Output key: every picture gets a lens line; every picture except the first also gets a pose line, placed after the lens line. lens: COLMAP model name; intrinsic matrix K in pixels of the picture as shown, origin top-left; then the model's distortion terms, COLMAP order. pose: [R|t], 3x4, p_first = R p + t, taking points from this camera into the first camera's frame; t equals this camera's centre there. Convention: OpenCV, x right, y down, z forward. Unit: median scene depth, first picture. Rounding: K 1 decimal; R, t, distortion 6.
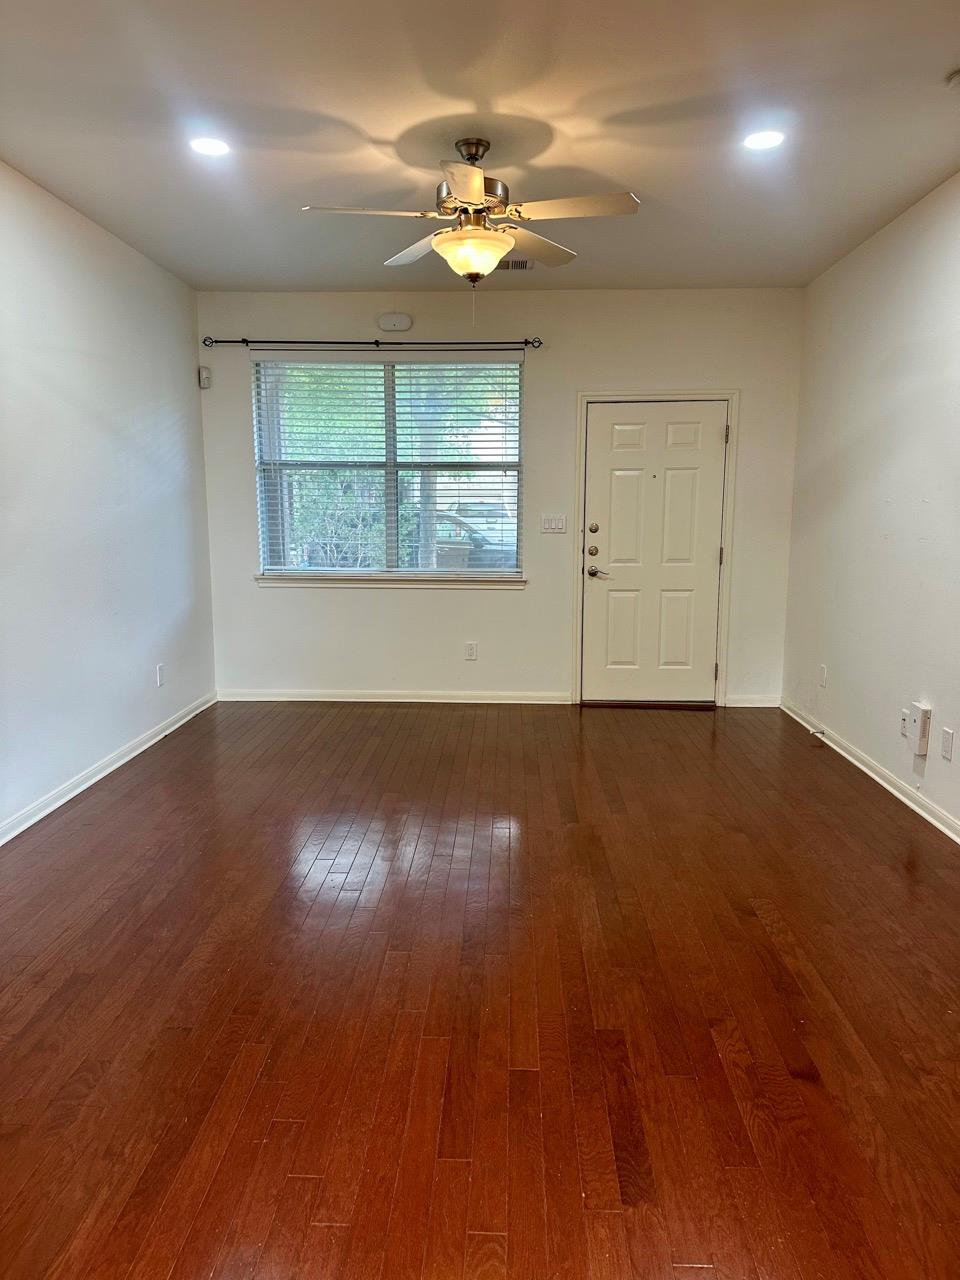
lens RADIAL K [[871.8, 0, 470.6], [0, 871.8, 641.1], [0, 0, 1]] dist [0.027176, -0.035049]
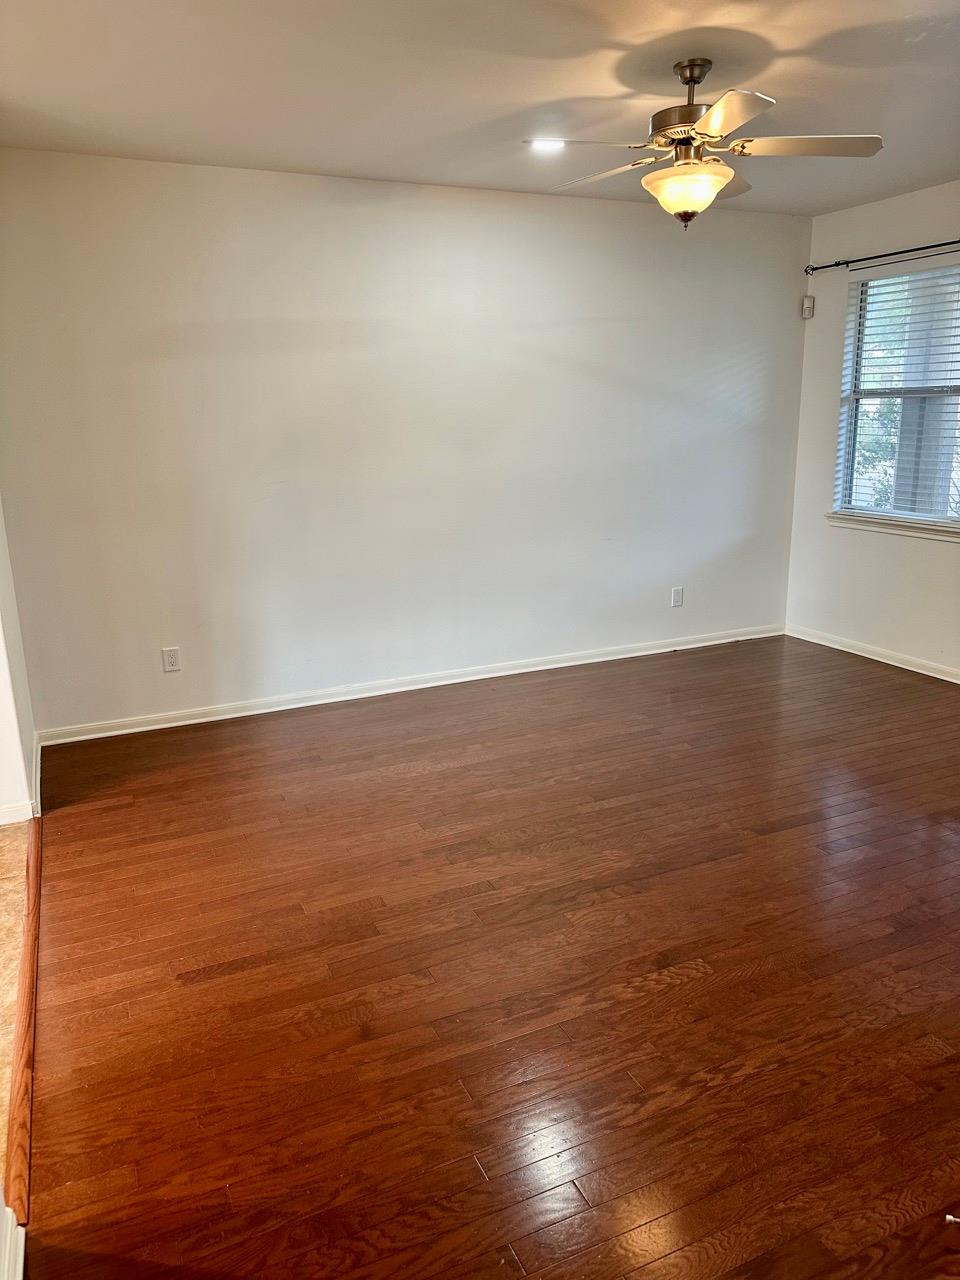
lens RADIAL K [[871.8, 0, 470.6], [0, 871.8, 641.1], [0, 0, 1]] dist [0.027176, -0.035049]
pose [[0.471019, 0.213285, -0.855950, 0.787655], [-0.122646, 0.976739, 0.175892, -0.110998], [0.873555, 0.022130, 0.486221, 0.360226]]
